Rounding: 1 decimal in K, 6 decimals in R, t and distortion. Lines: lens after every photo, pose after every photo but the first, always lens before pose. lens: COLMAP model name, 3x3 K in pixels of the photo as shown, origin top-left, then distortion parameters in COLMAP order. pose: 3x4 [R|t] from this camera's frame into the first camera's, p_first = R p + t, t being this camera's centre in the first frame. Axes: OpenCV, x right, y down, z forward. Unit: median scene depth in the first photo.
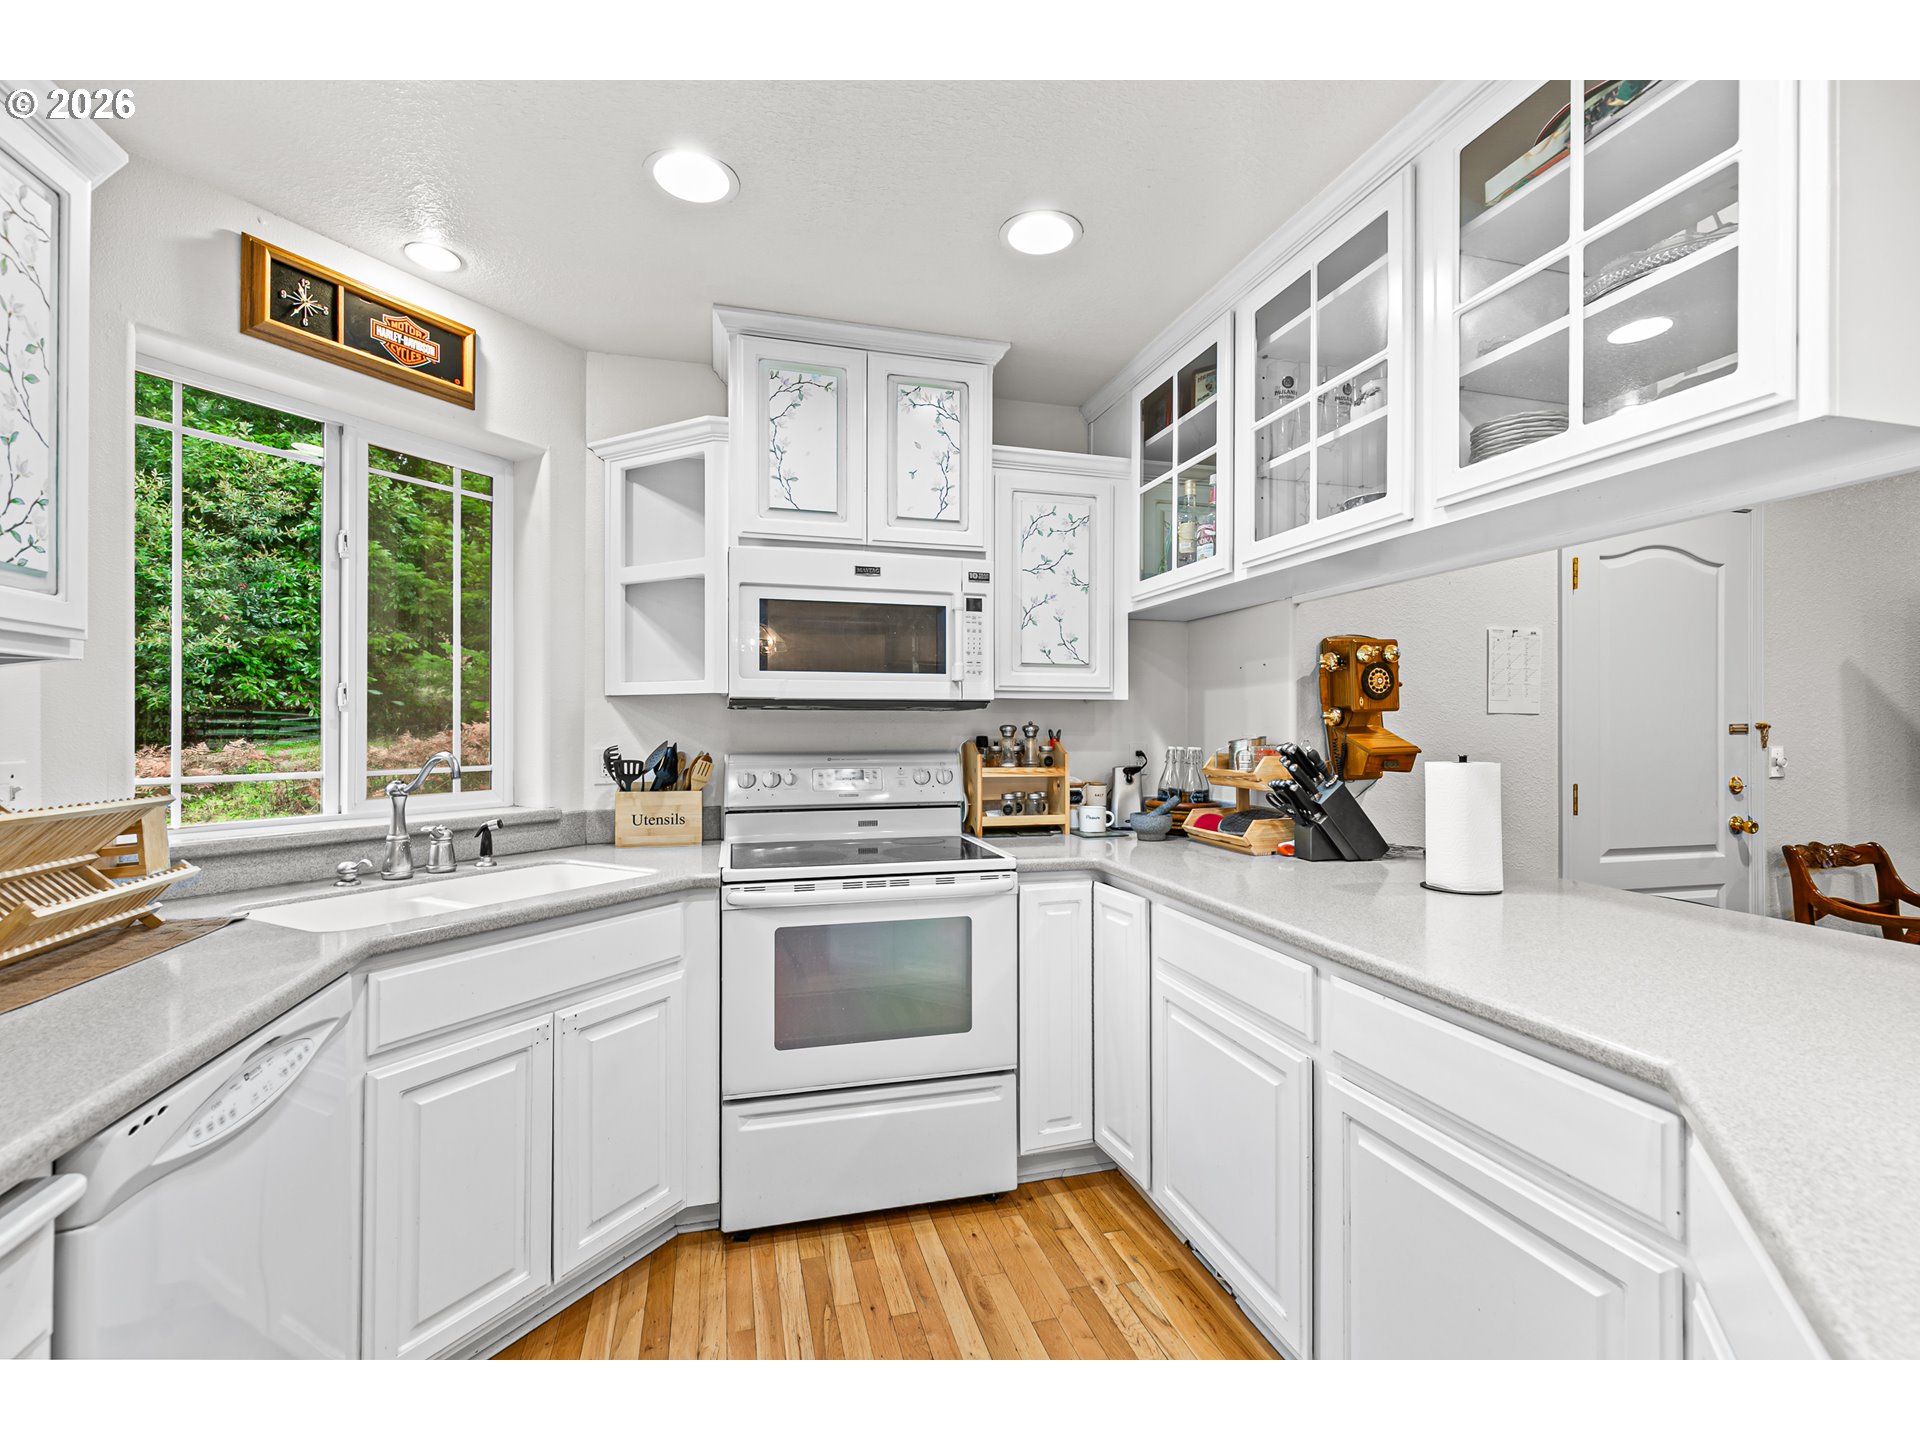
lens RADIAL K [[869.1, 0, 968.5], [0, 869.1, 723.0], [0, 0, 1]] dist [0.004807, 0.000171]
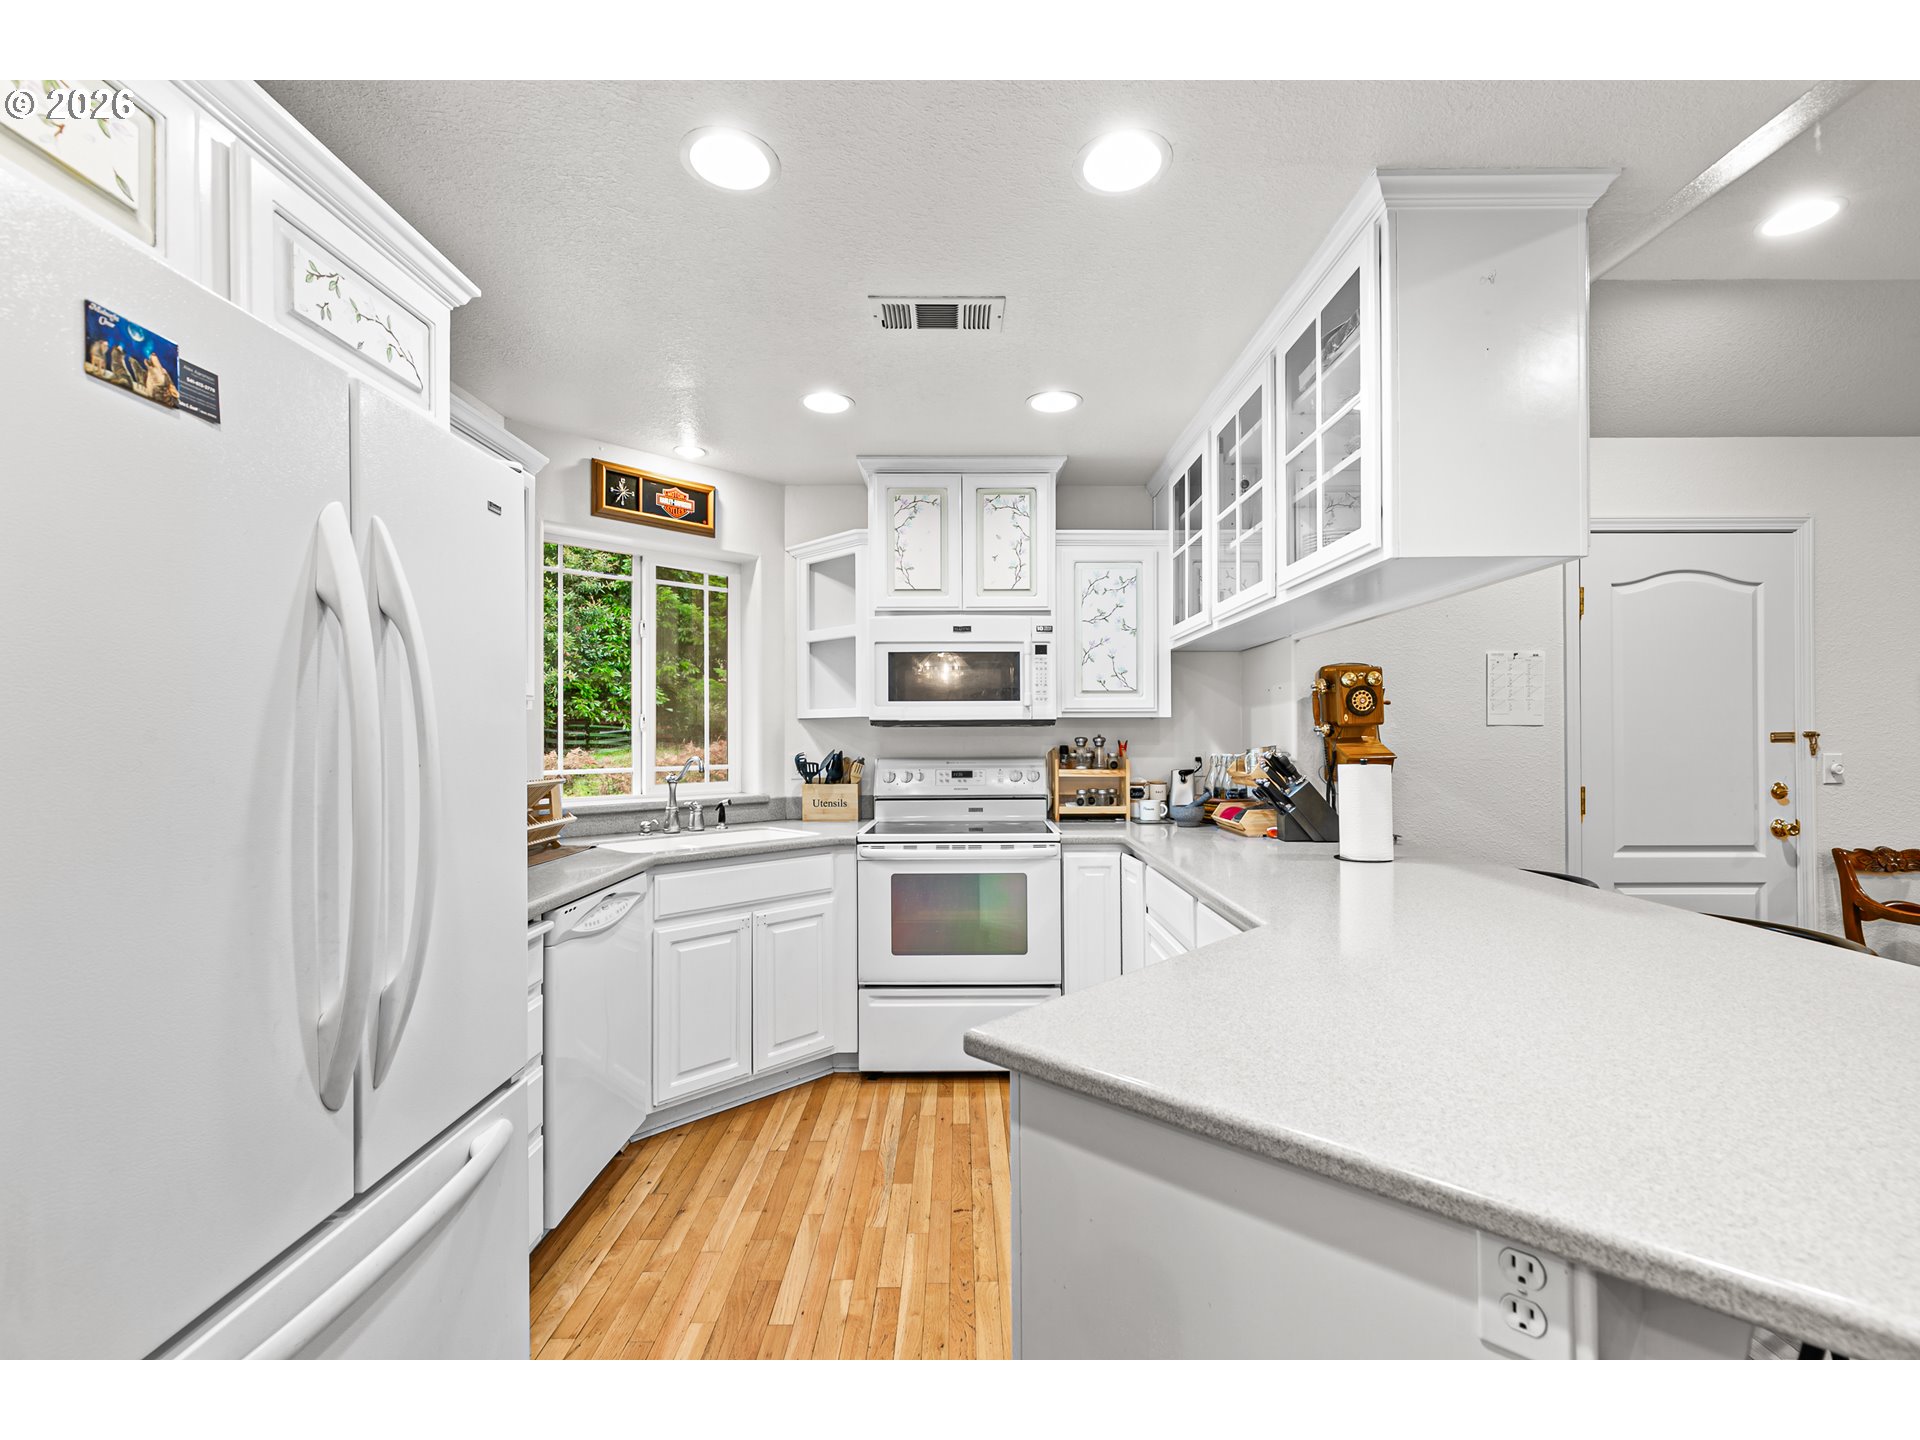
lens RADIAL K [[871.8, 0, 964.7], [0, 871.8, 728.5], [0, 0, 1]] dist [0.007059, 0.000705]
pose [[0.962858, -0.007534, -0.269902, 0.274562], [0.006618, 0.999969, -0.004303, -0.007328], [0.269926, 0.002357, 0.962878, -0.372488]]
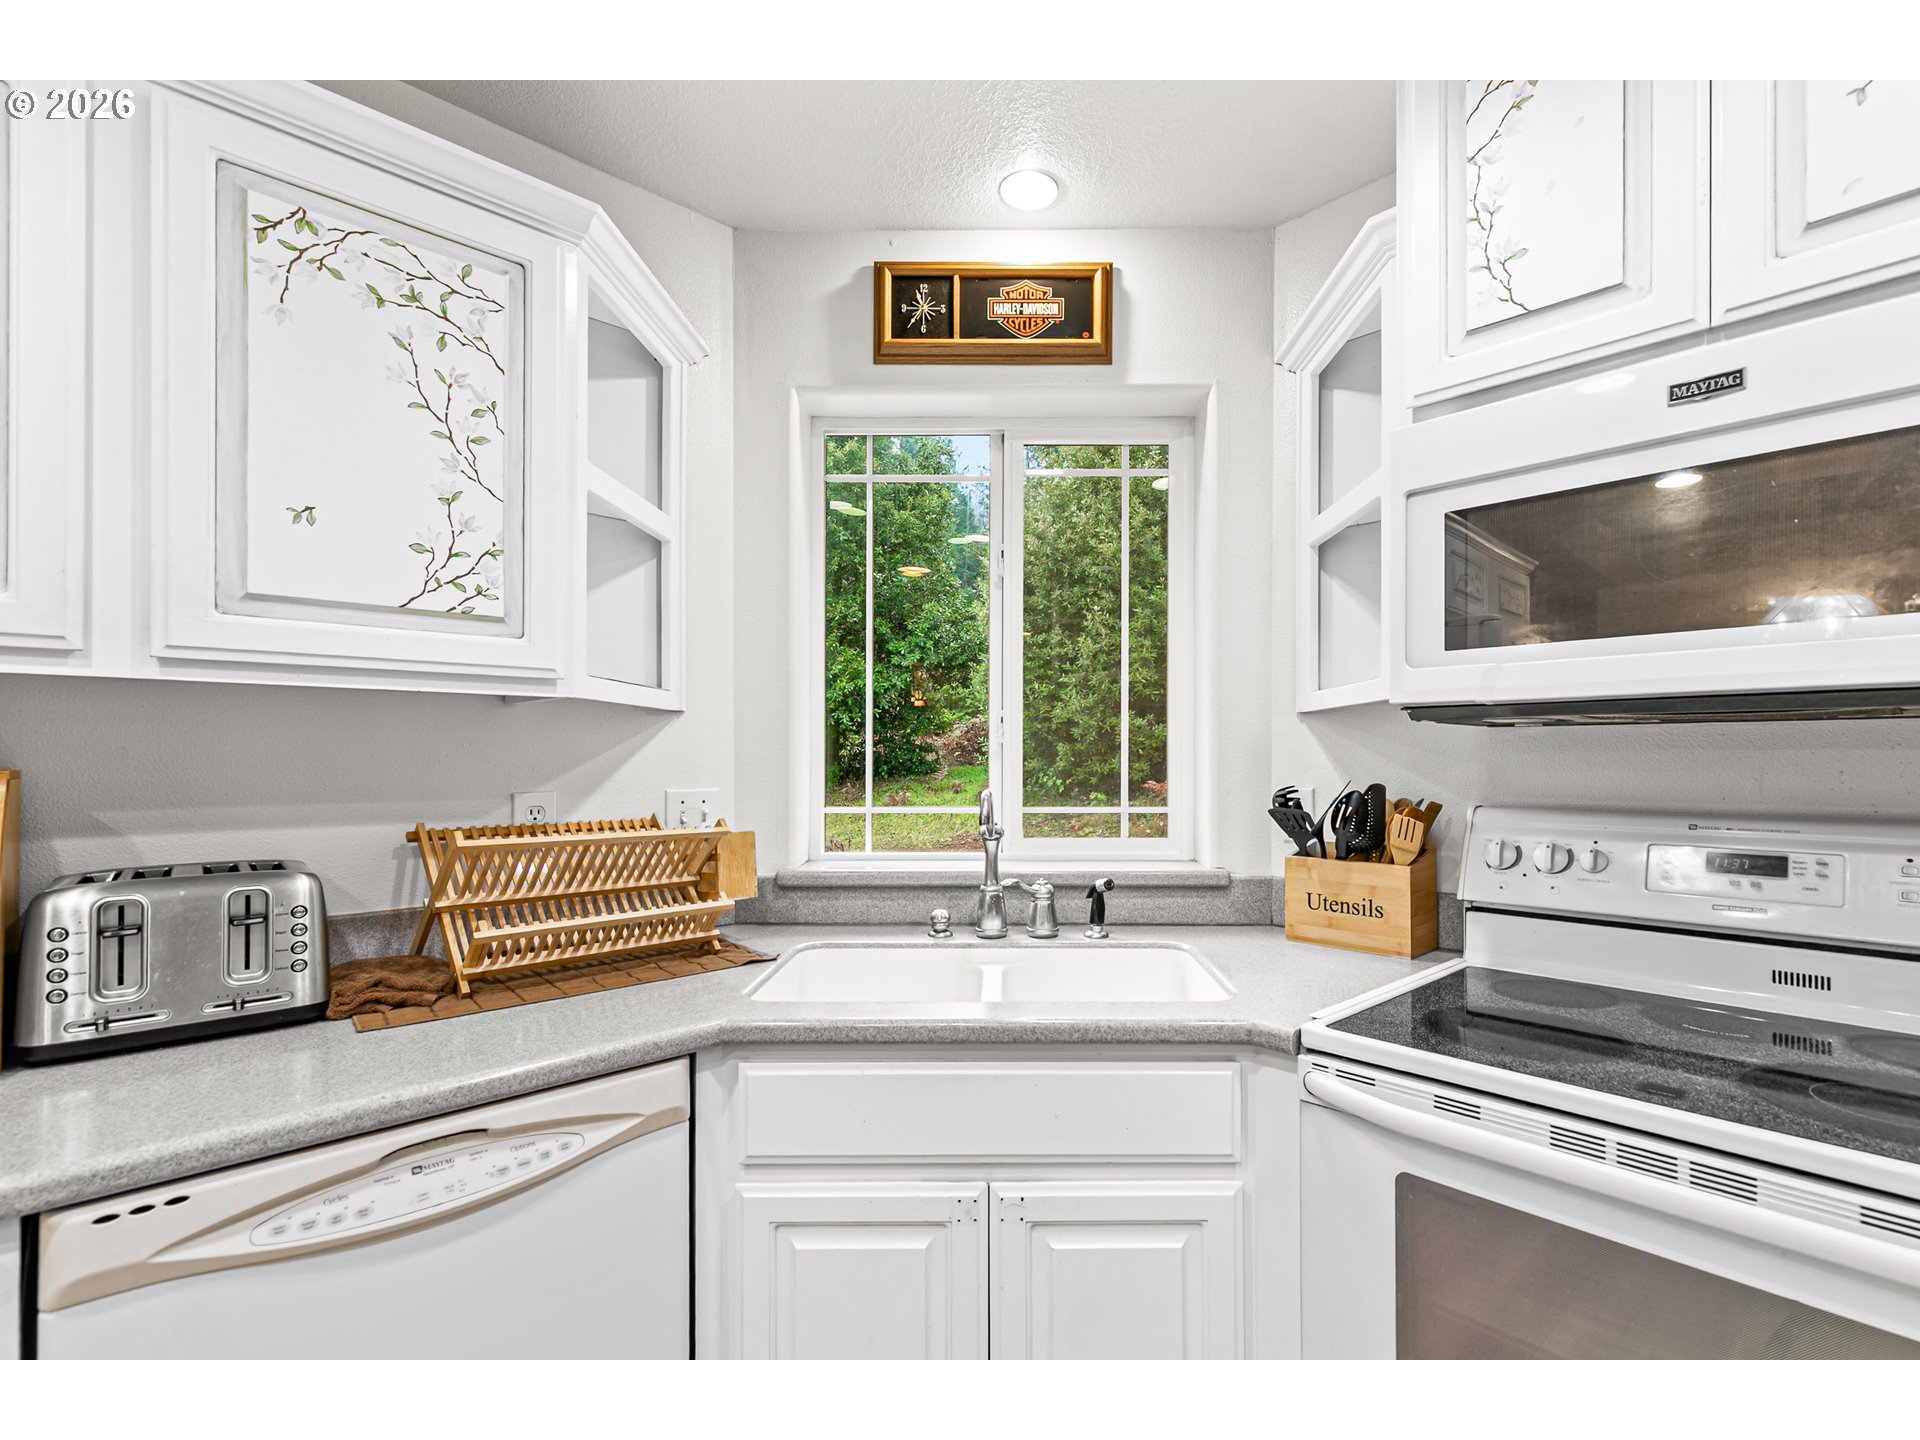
lens RADIAL K [[896.4, 0, 1006.7], [0, 896.4, 749.4], [0, 0, 1]] dist [0.008656, 0.000033]
pose [[0.476136, -0.008694, -0.879328, 0.106918], [0.006367, 0.999959, -0.006439, 0.000761], [0.879348, -0.002533, 0.476172, 0.502823]]
